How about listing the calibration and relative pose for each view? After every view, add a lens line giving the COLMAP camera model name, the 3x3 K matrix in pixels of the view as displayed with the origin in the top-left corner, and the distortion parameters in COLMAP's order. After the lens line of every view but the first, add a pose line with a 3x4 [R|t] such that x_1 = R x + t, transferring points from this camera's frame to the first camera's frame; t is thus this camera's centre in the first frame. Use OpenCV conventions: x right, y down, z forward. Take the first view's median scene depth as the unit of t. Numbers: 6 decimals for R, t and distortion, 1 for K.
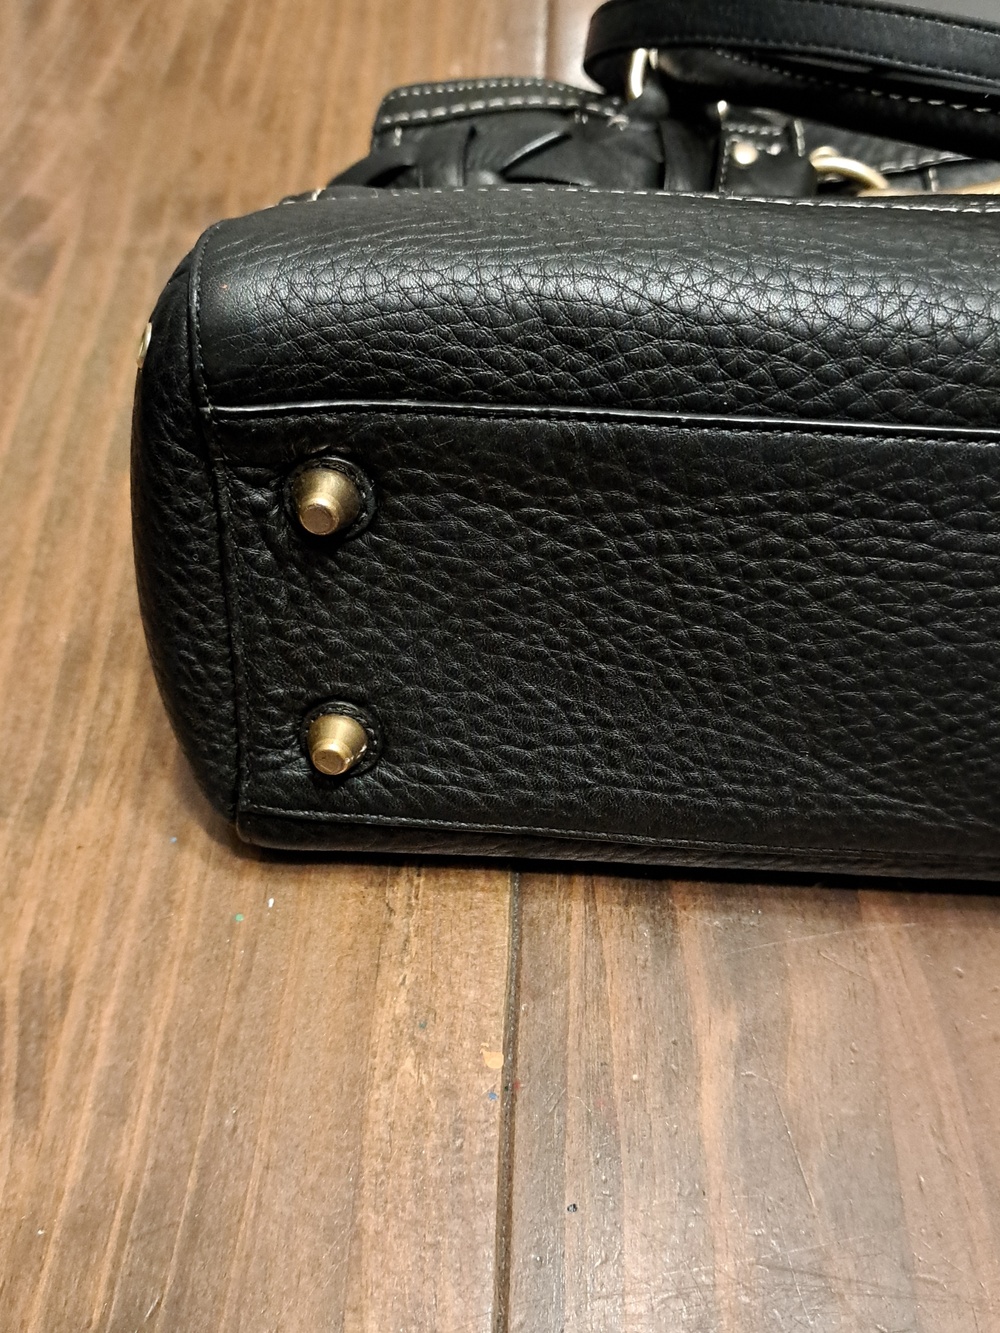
lens RADIAL K [[1211.6, 0, 508.5], [0, 1211.6, 675.7], [0, 0, 1]] dist [-0.005381, 0.000000]
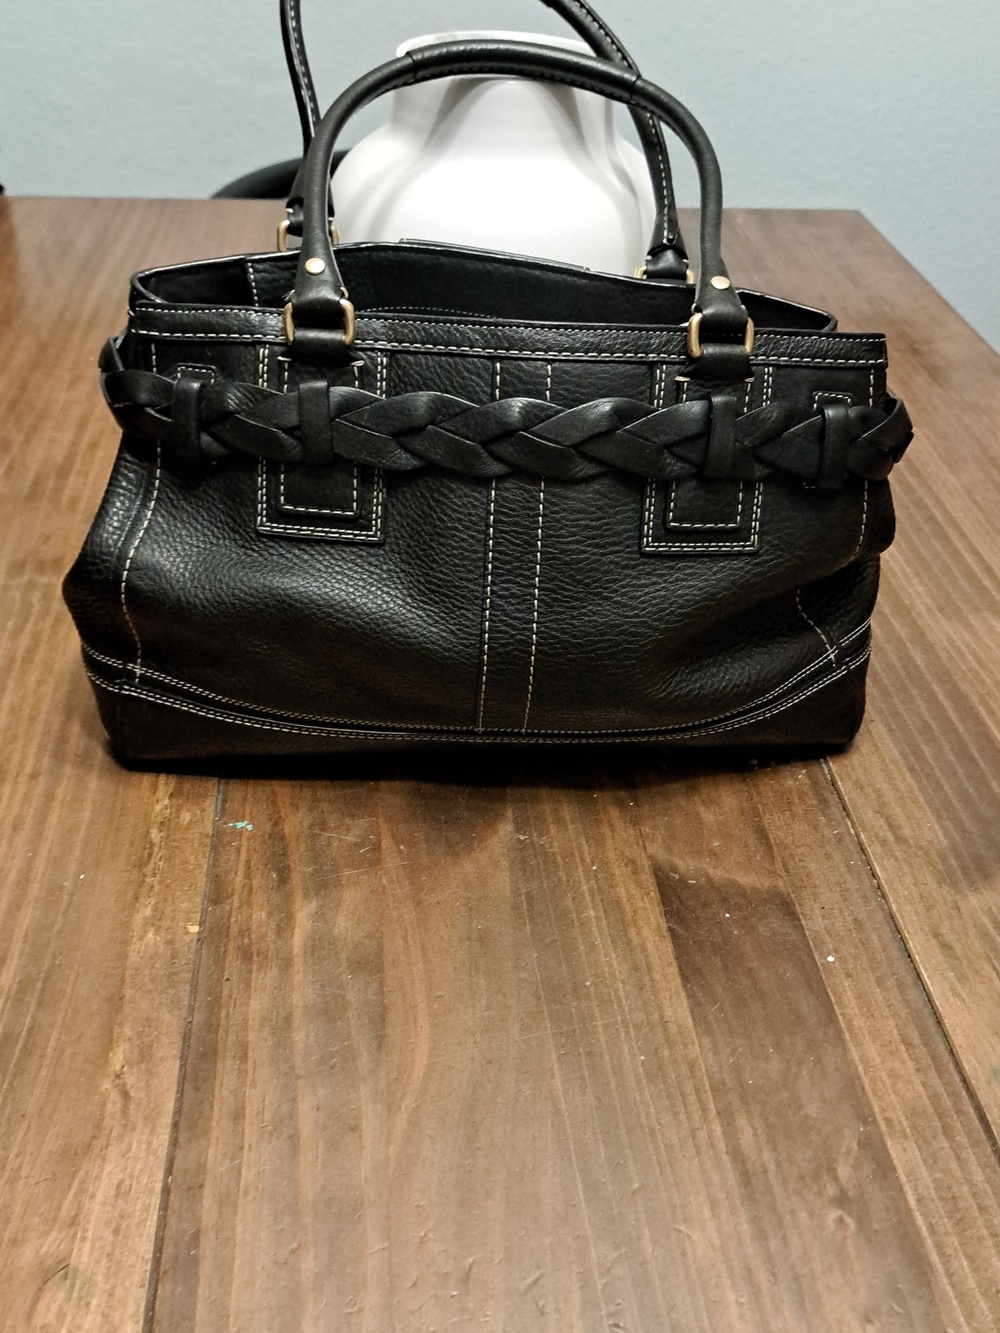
lens RADIAL K [[1211.6, 0, 498.4], [0, 1211.6, 668.8], [0, 0, 1]] dist [-0.005381, 0.000000]
pose [[0.989318, -0.036856, 0.141037, 0.207932], [0.078481, 0.949989, -0.302262, 0.515963], [-0.122843, 0.310102, 0.942734, -1.040321]]
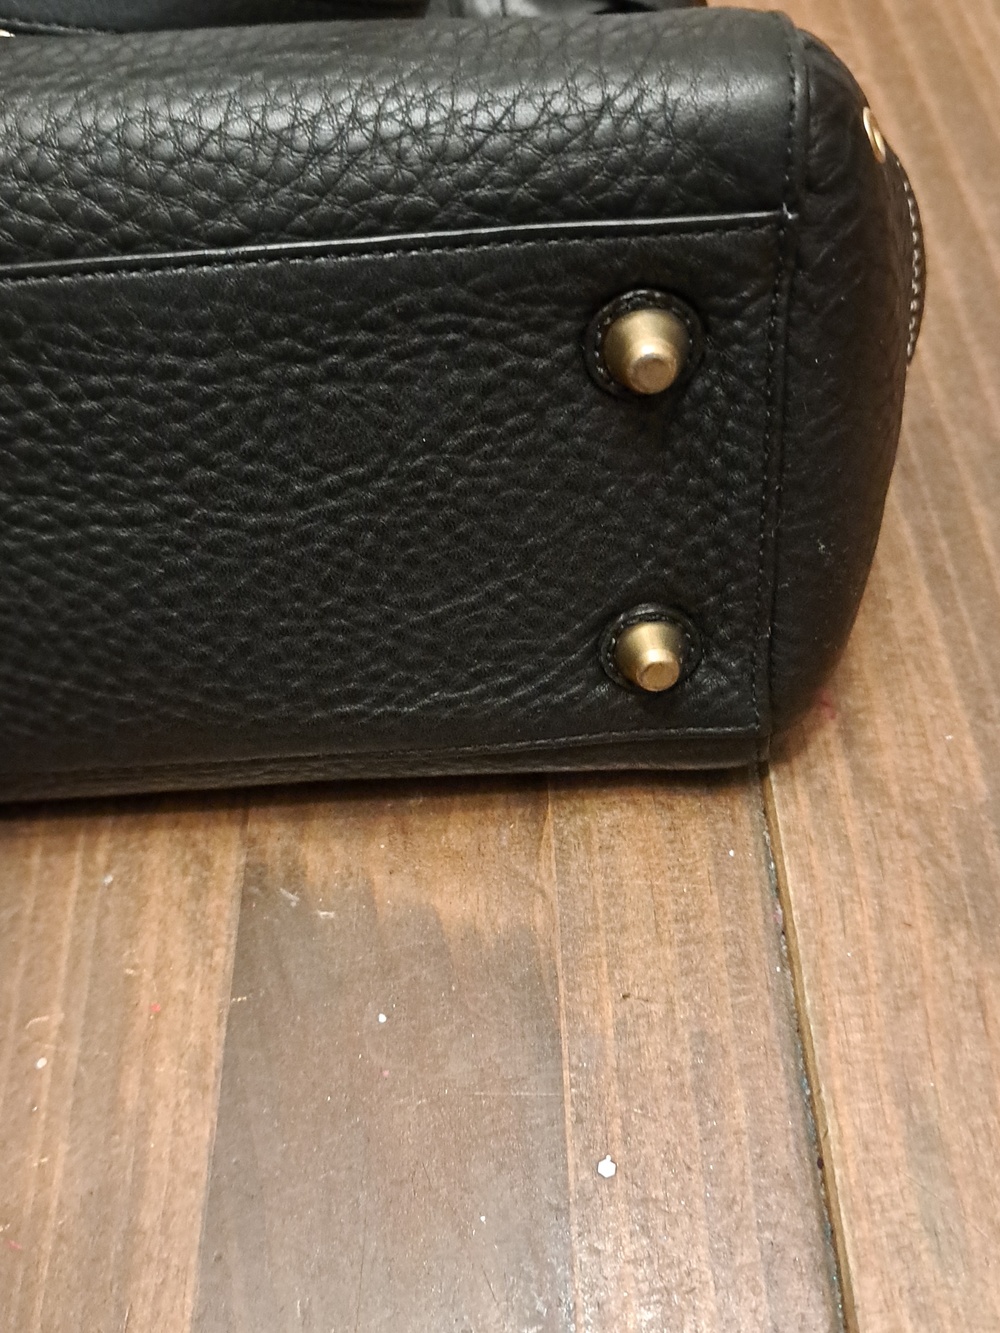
lens RADIAL K [[1211.6, 0, 499.5], [0, 1211.6, 670.2], [0, 0, 1]] dist [-0.005381, 0.000000]
pose [[0.994246, -0.103193, -0.028756, 0.957093], [0.103257, 0.994654, 0.000752, 0.113430], [0.028525, -0.003717, 0.999586, 0.090288]]
